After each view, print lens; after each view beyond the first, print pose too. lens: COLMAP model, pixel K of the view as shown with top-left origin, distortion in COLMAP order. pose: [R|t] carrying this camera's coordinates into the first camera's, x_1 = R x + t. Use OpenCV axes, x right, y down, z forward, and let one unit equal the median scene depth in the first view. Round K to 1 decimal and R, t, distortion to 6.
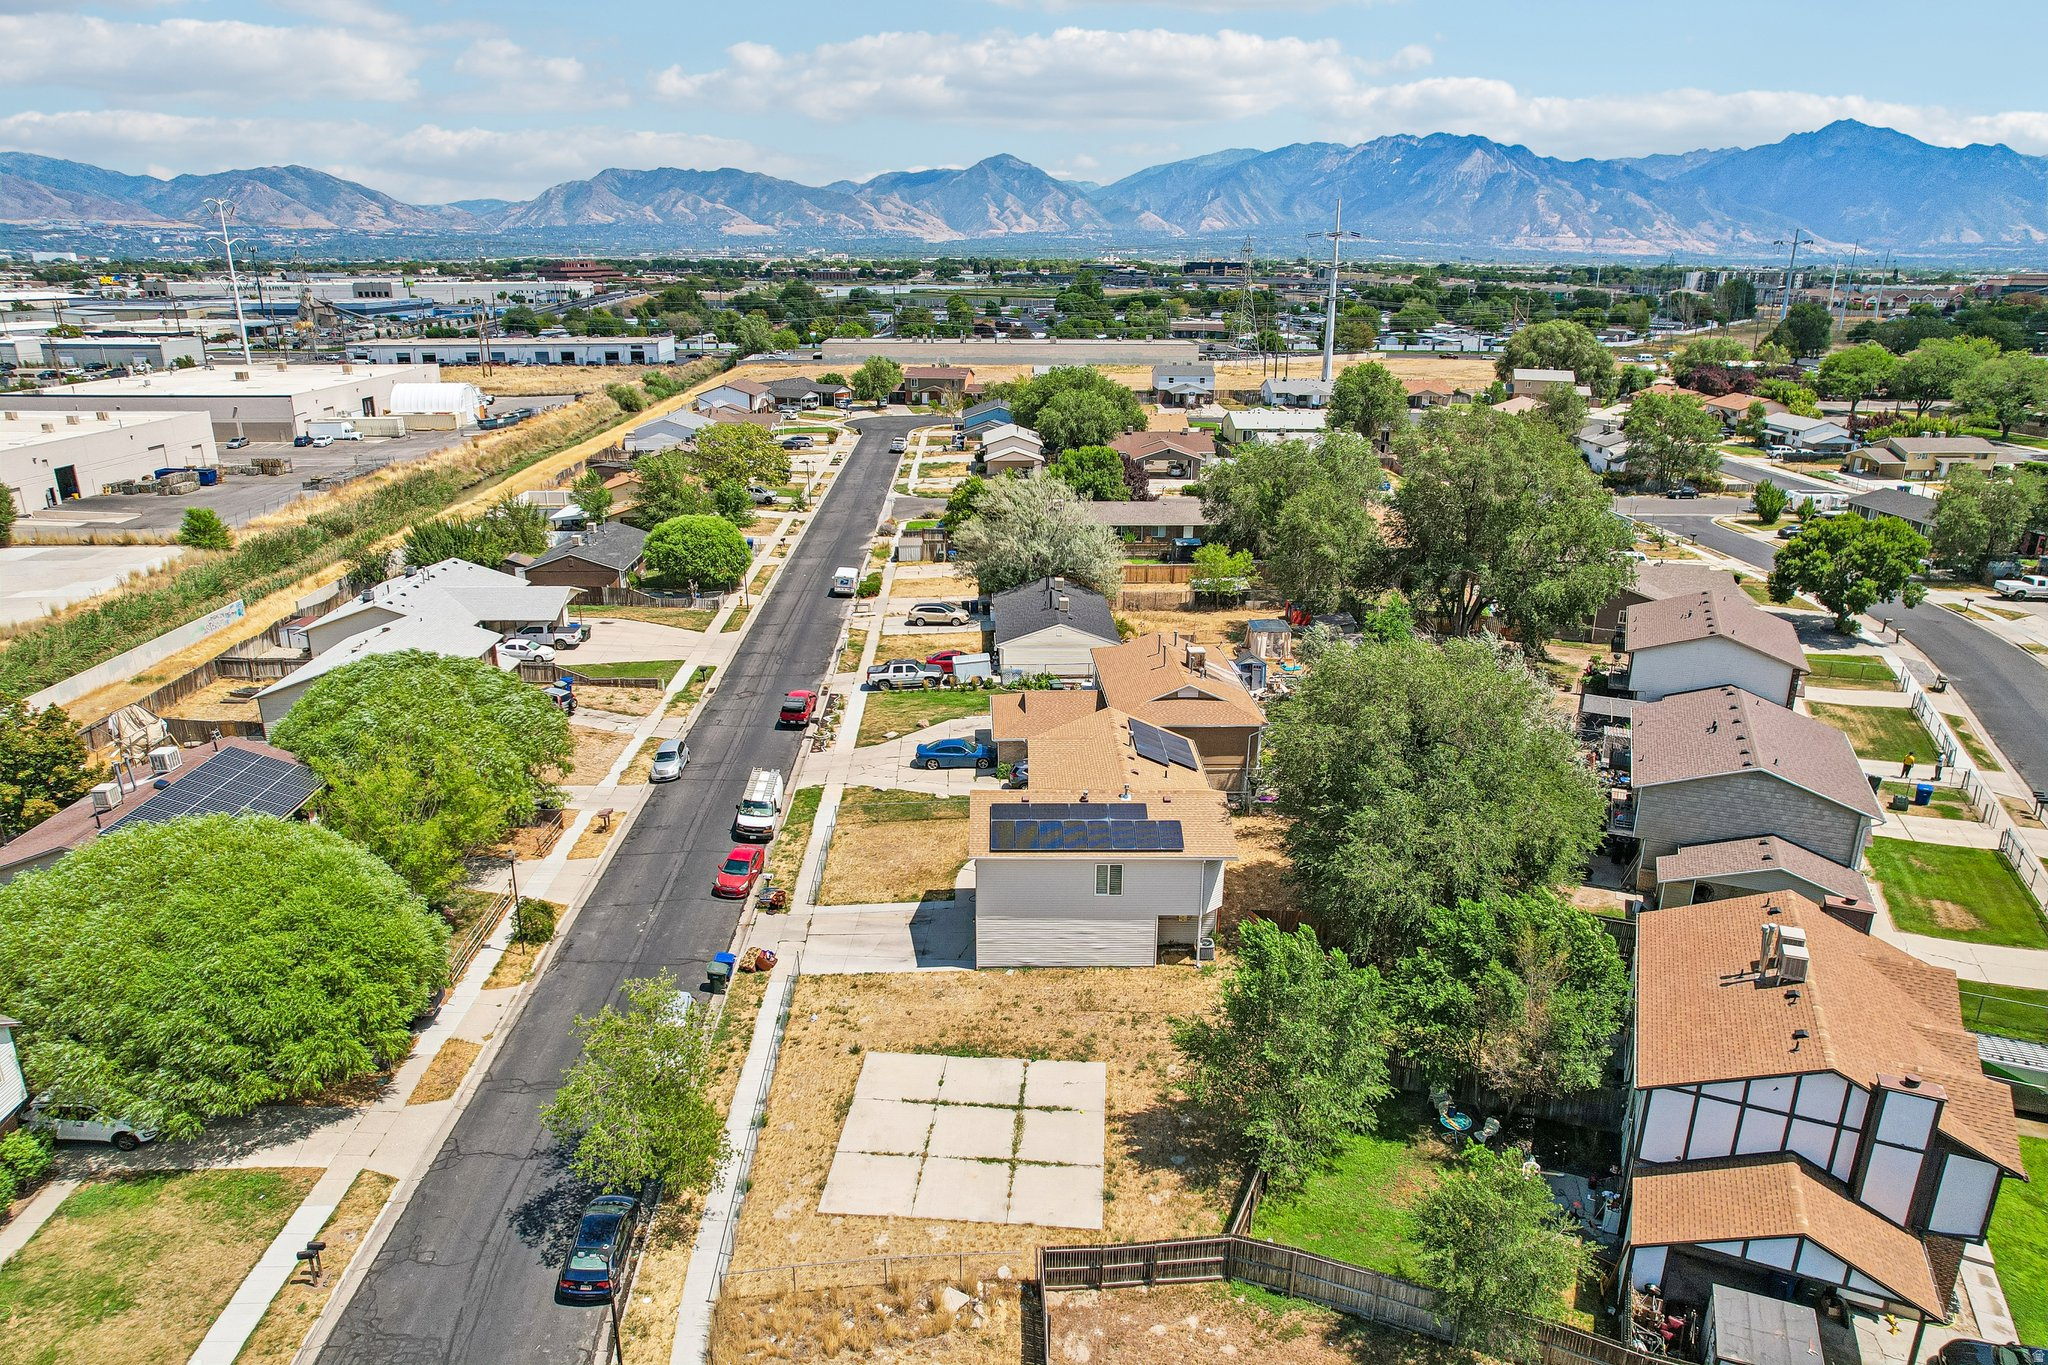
lens RADIAL K [[1310.0, 0, 1024.0], [0, 1310.0, 682.5], [0, 0, 1]] dist [-0.069345, 0.052329]
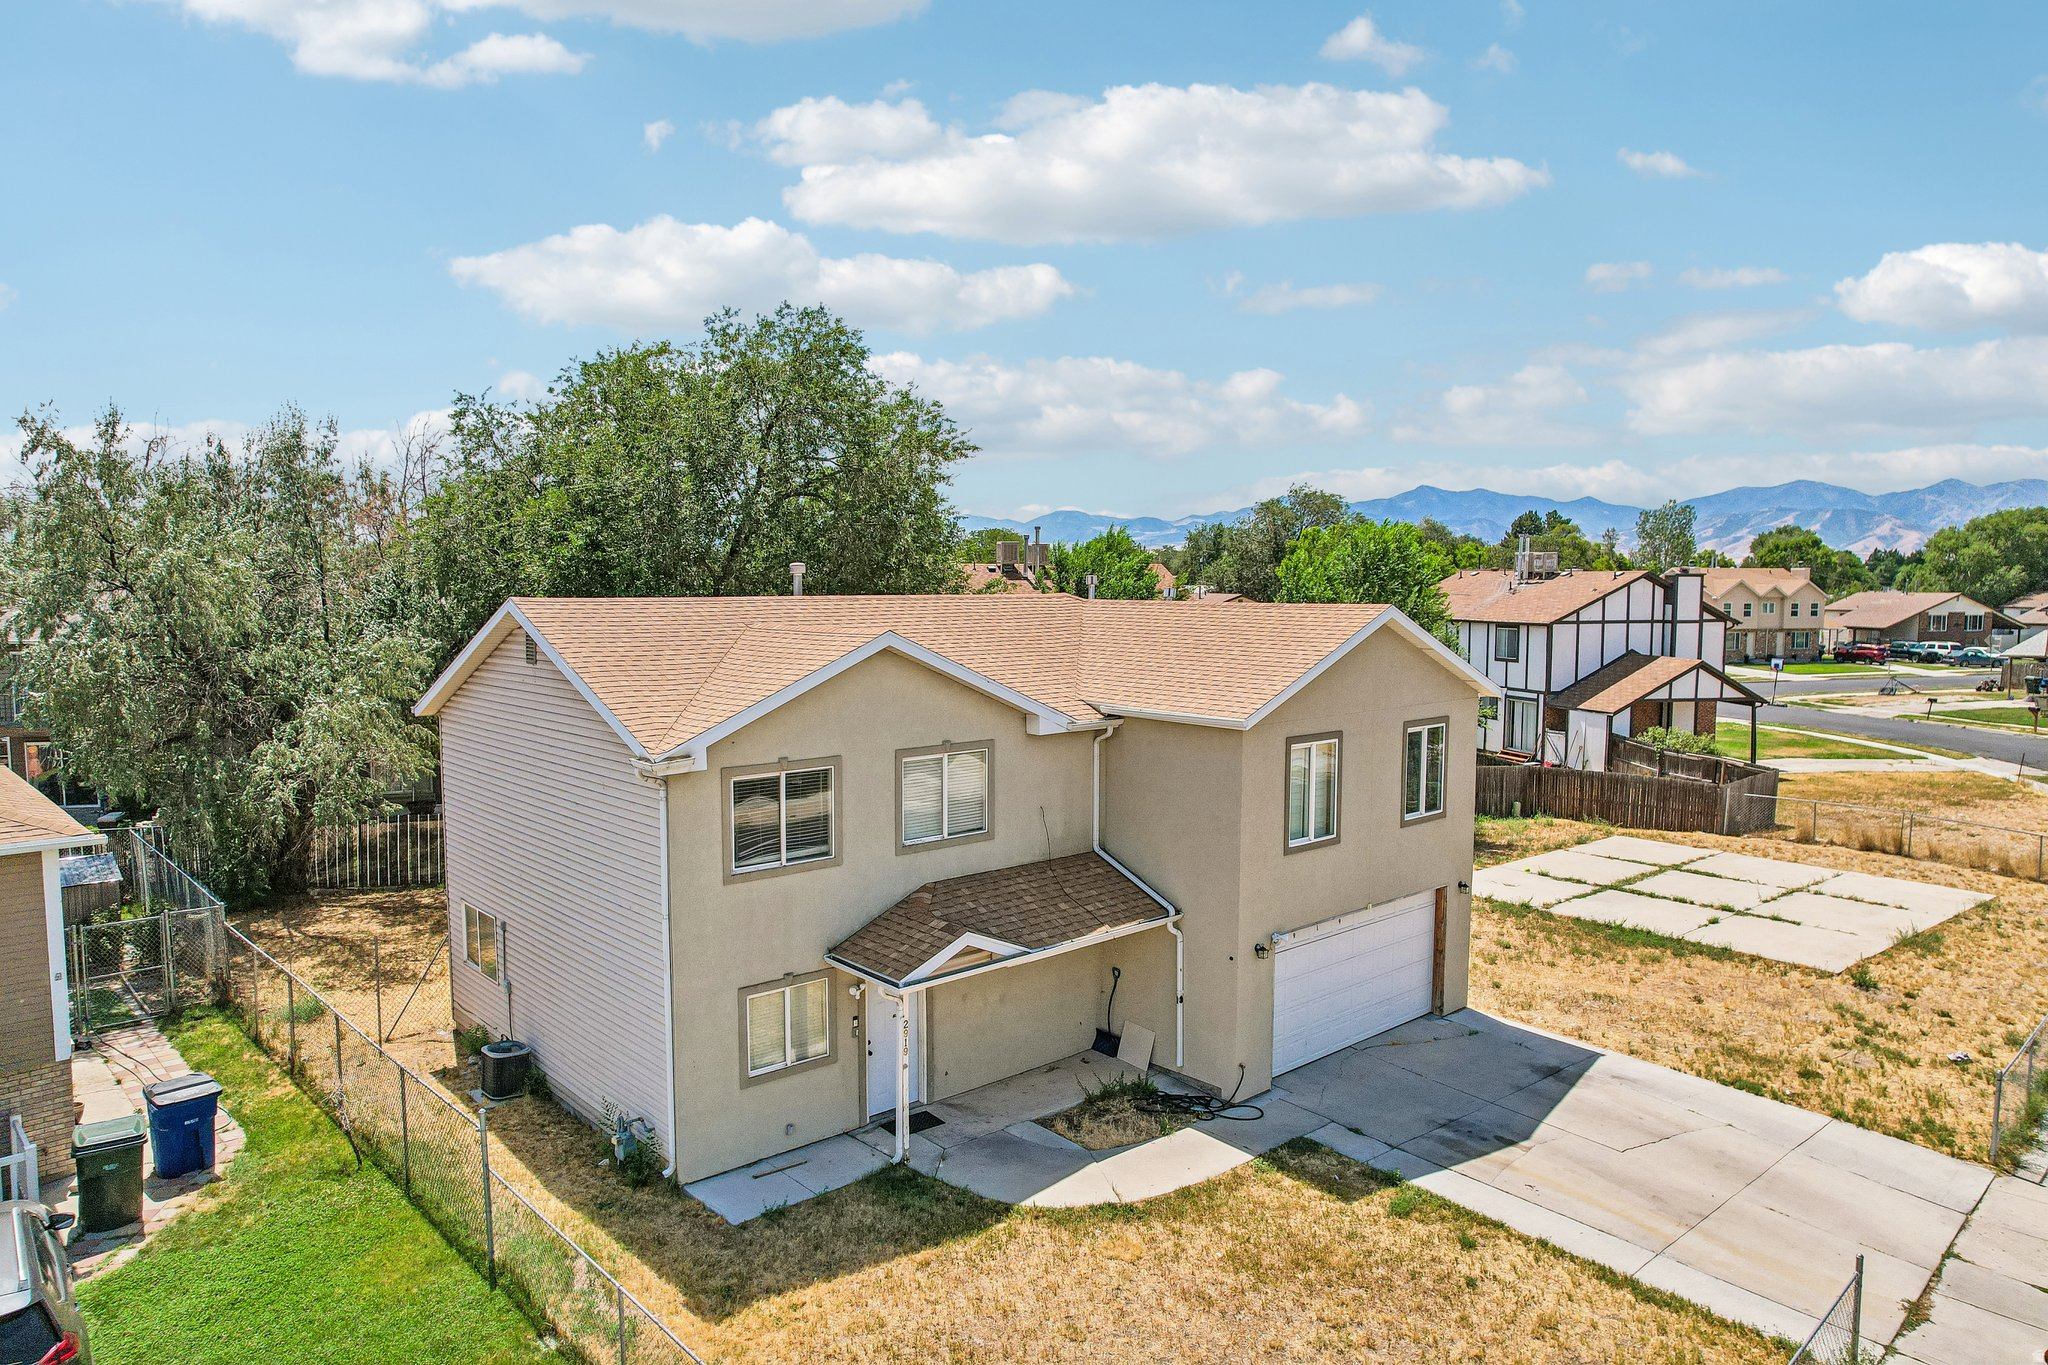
lens RADIAL K [[1310.0, 0, 1024.0], [0, 1310.0, 682.5], [0, 0, 1]] dist [-0.069345, 0.052329]
pose [[-0.659469, -0.066740, 0.748763, -0.257793], [0.230398, 0.930171, 0.285831, -0.021258], [-0.715554, 0.361010, -0.598042, 1.393886]]
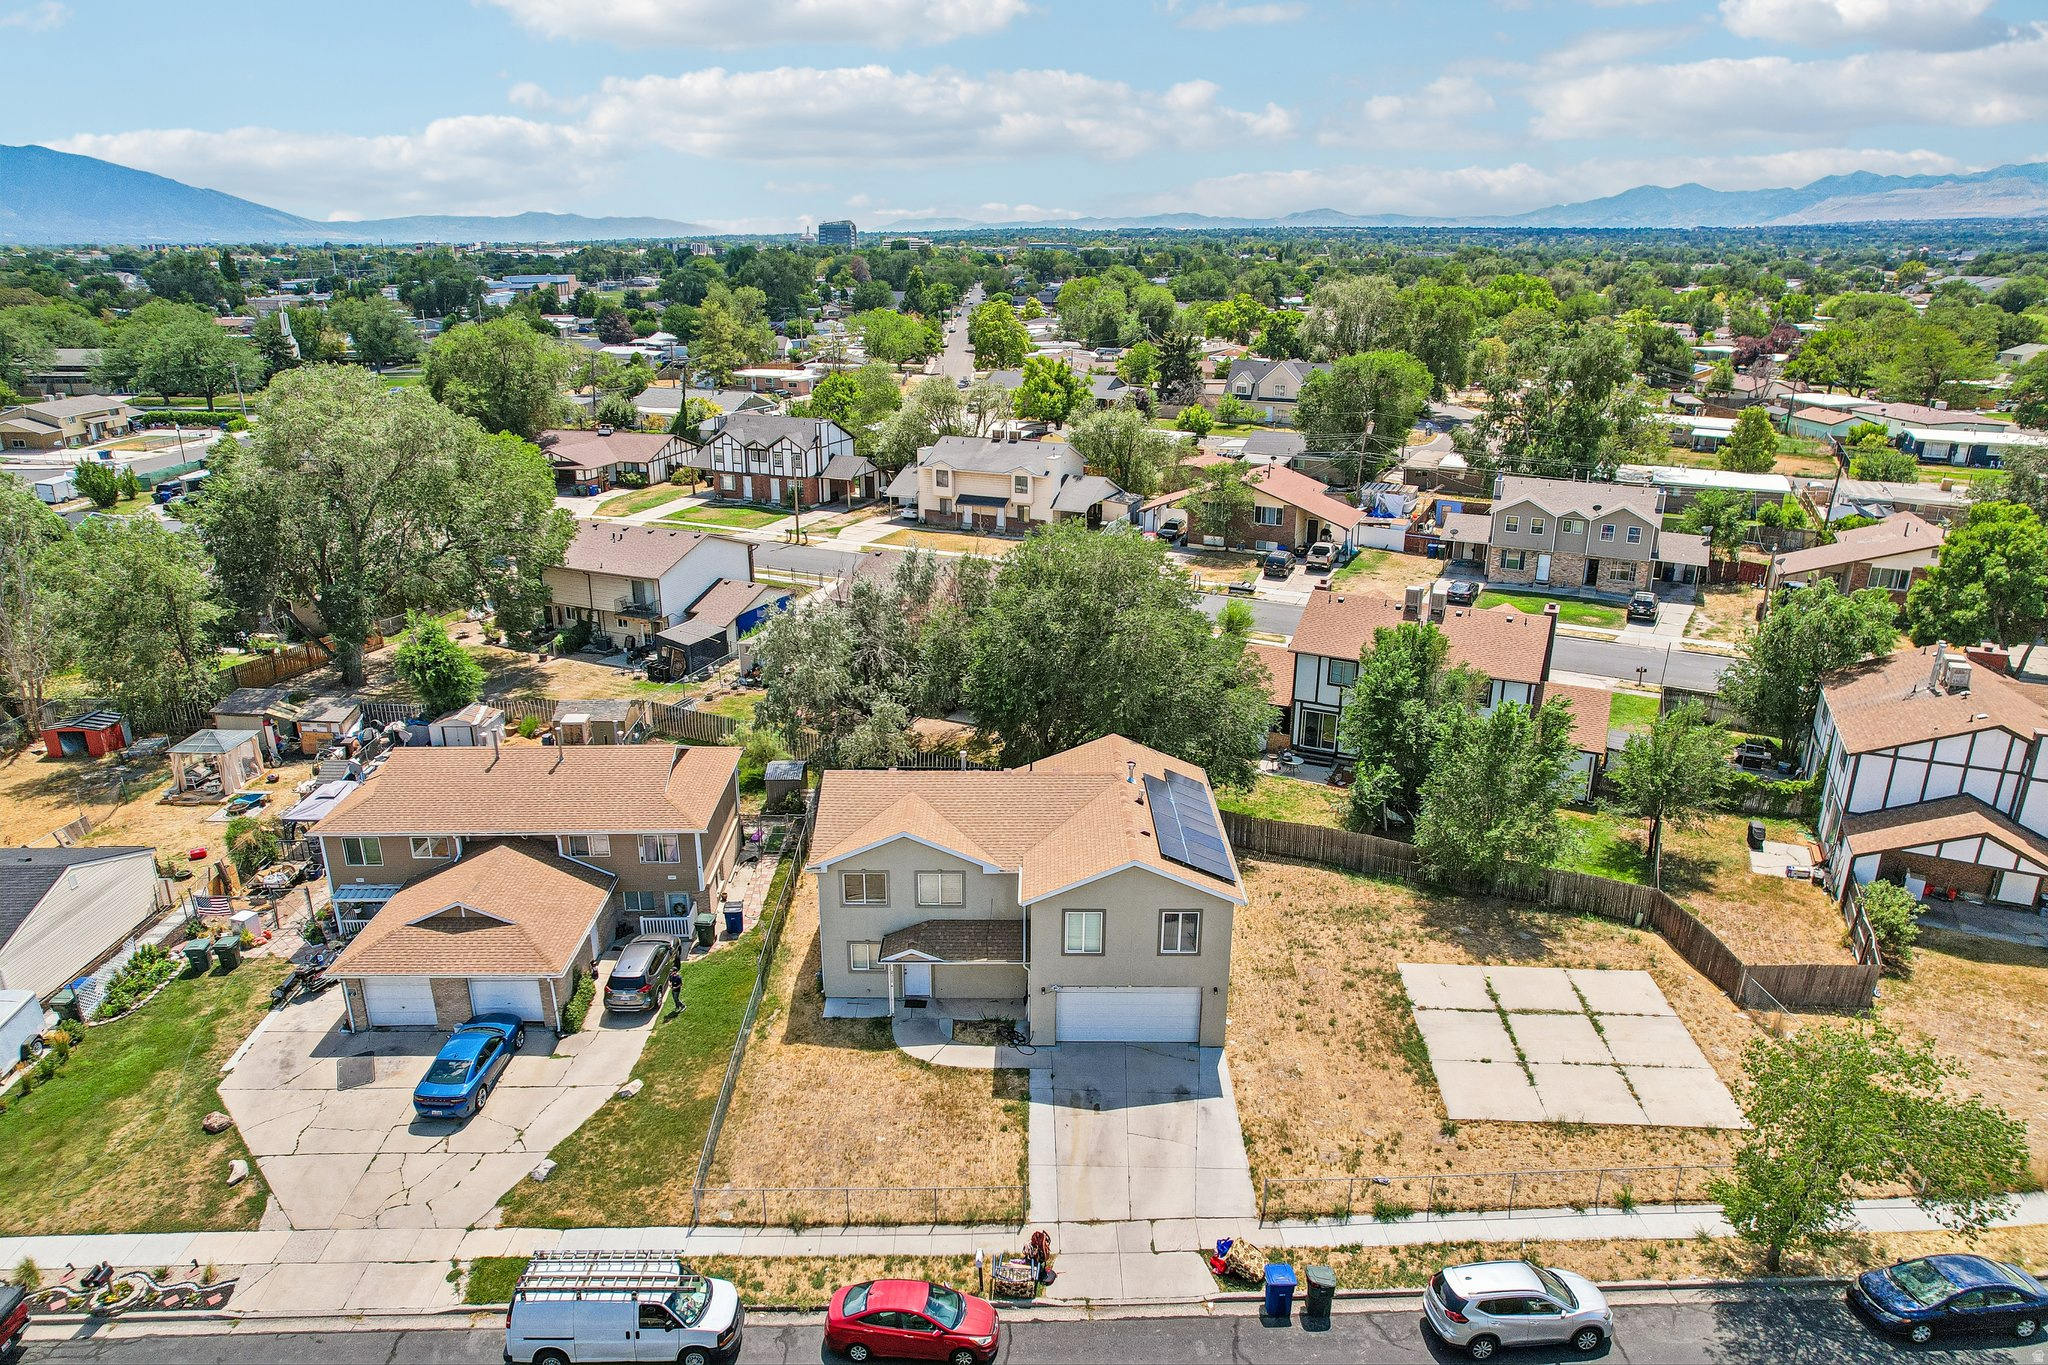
lens RADIAL K [[1310.0, 0, 1024.0], [0, 1310.0, 682.5], [0, 0, 1]] dist [-0.069345, 0.052329]
pose [[0.018301, -0.326564, 0.944998, -0.743595], [0.310129, 0.900393, 0.305143, -0.261709], [-0.950518, 0.287487, 0.117755, 1.027390]]
